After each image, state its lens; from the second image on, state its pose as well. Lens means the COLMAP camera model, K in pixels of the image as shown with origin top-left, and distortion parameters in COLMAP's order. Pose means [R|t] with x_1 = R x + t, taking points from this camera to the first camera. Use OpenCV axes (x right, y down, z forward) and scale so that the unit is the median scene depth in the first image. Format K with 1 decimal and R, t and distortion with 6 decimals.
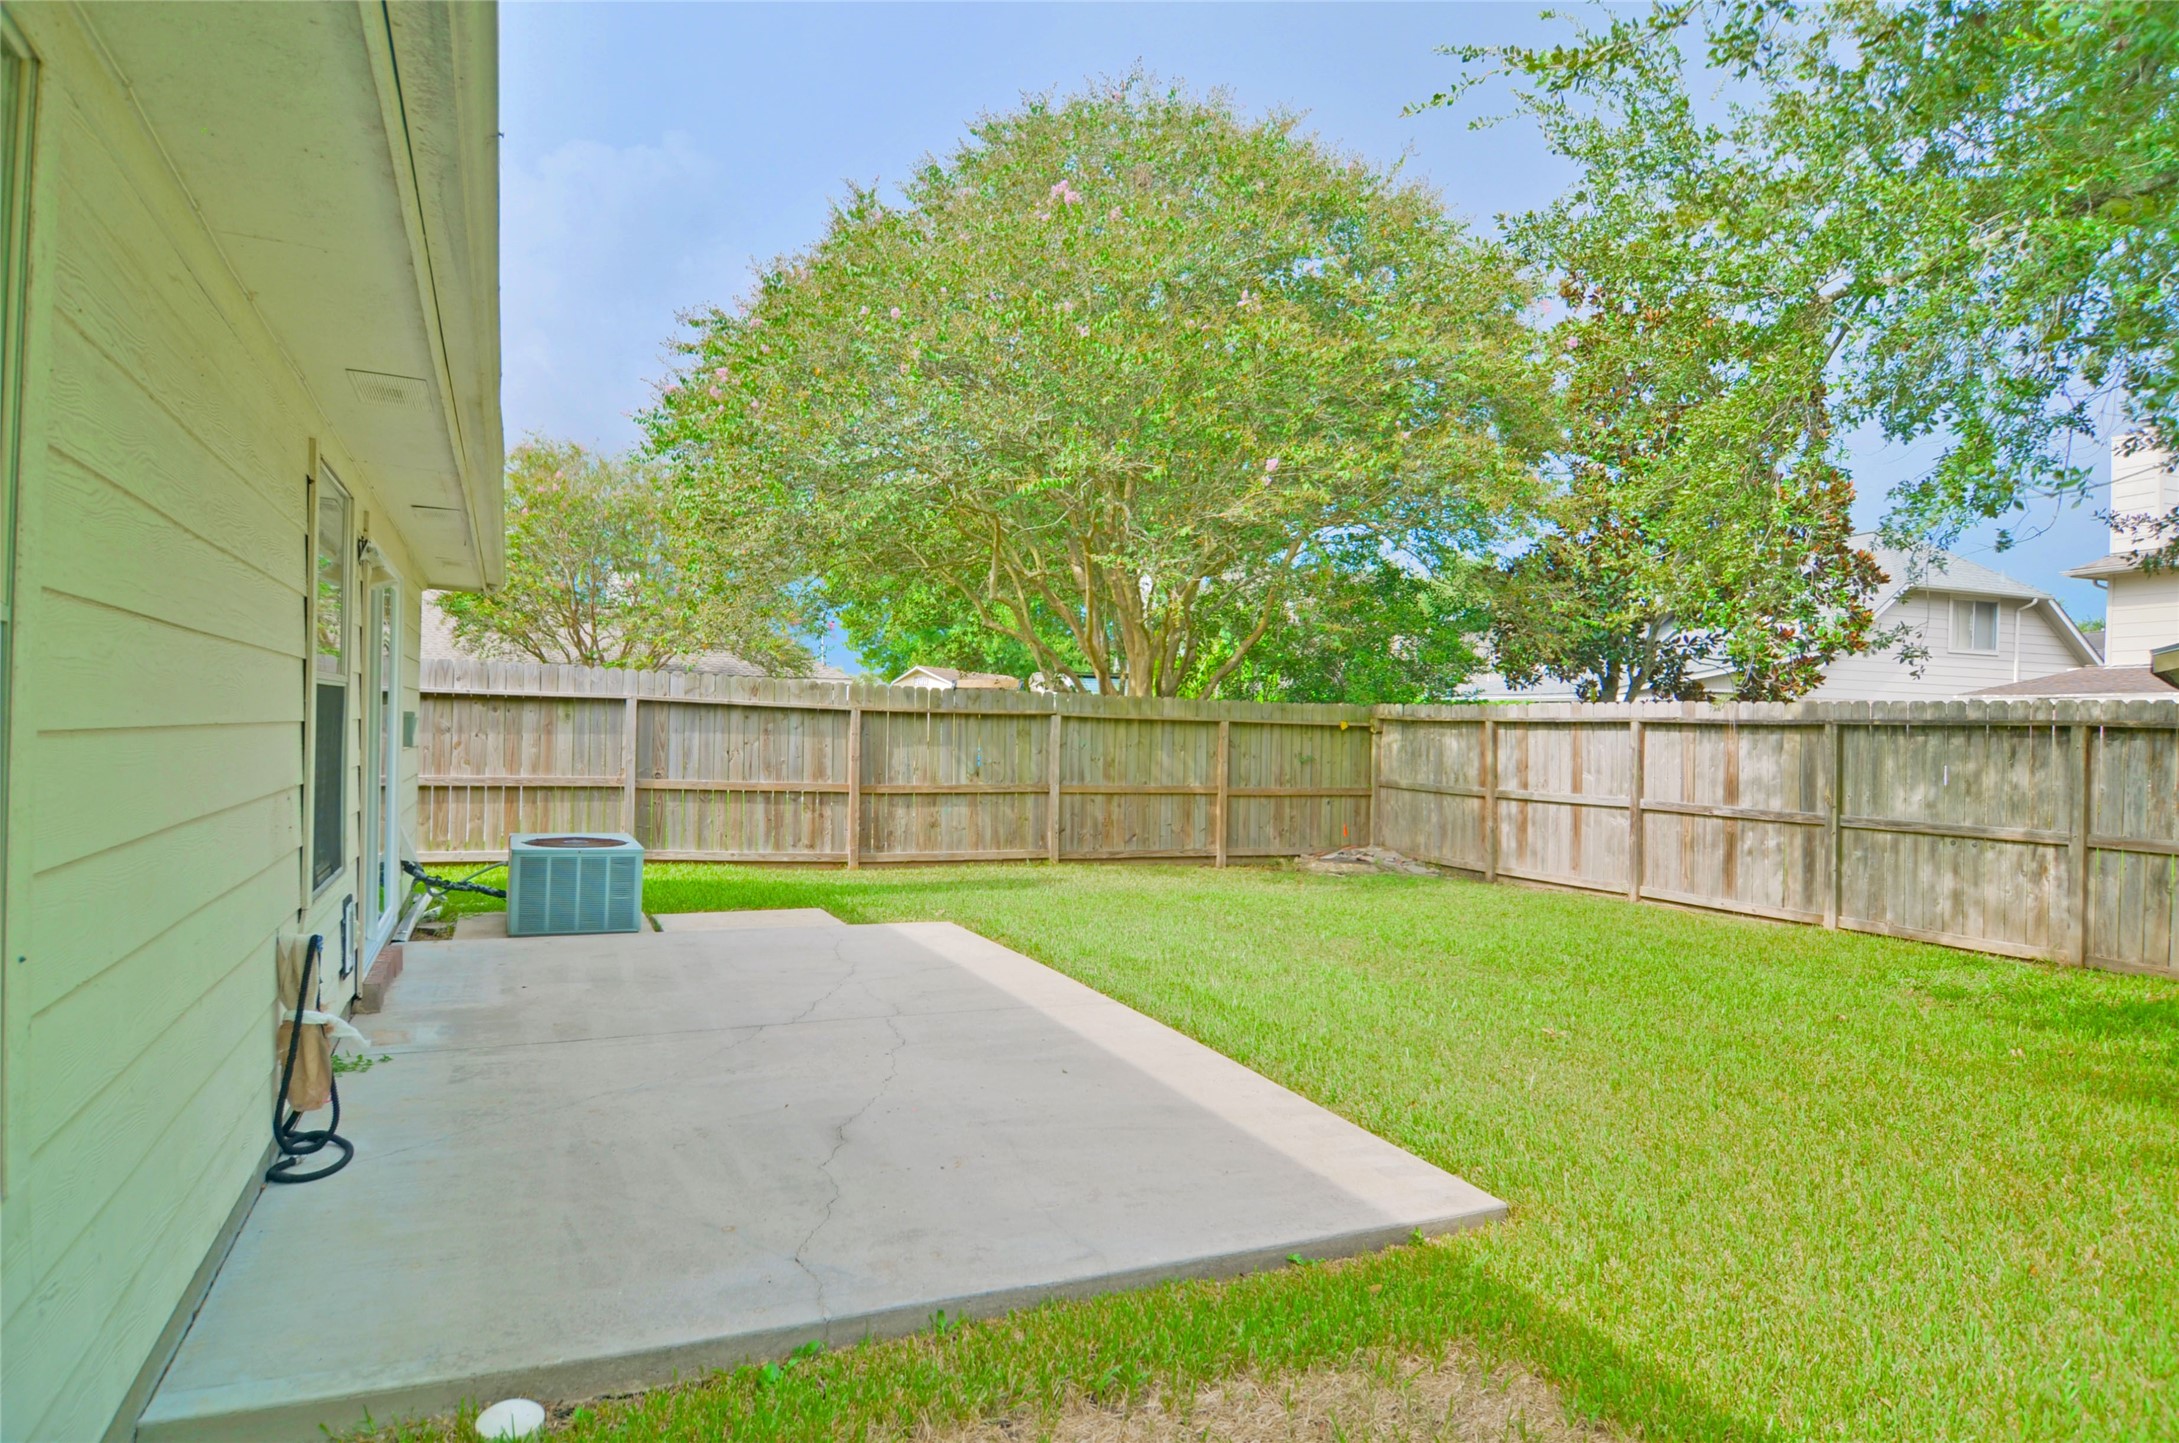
lens RADIAL K [[1176.0, 0, 1095.1], [0, 1176.0, 730.2], [0, 0, 1]] dist [-0.005663, -0.011319]
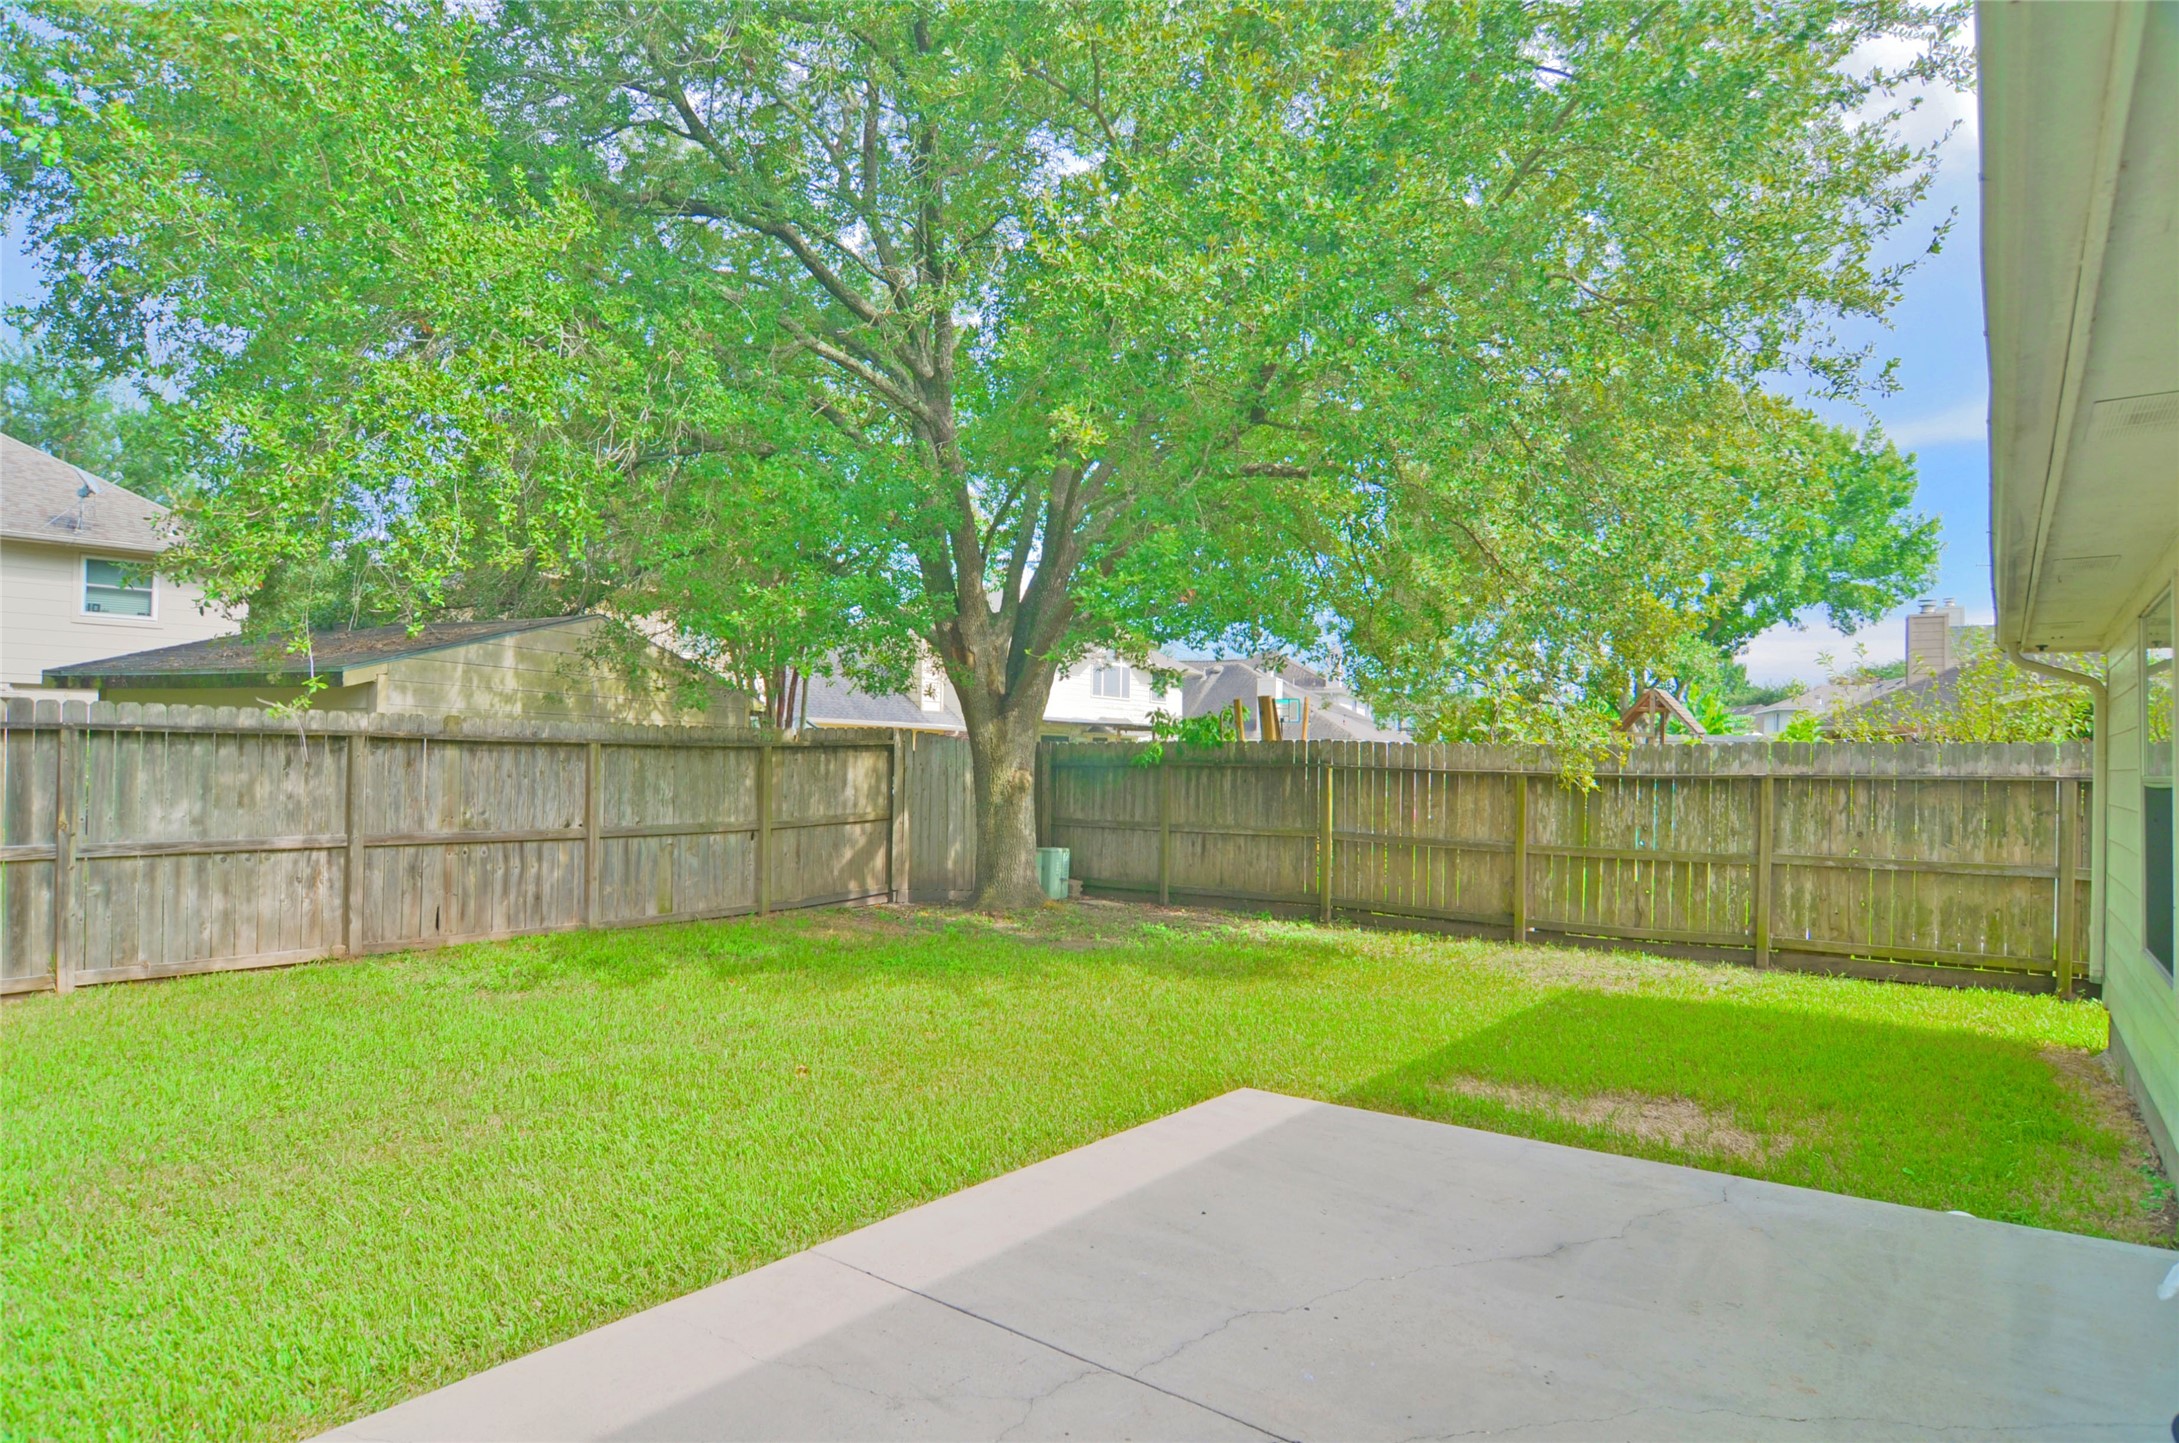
lens RADIAL K [[1176.0, 0, 1095.1], [0, 1176.0, 730.2], [0, 0, 1]] dist [-0.005663, -0.011319]
pose [[-0.437517, -0.010838, 0.899145, -0.409403], [-0.027888, 0.999610, -0.001522, -0.024784], [-0.898778, -0.025742, -0.437648, 0.807242]]
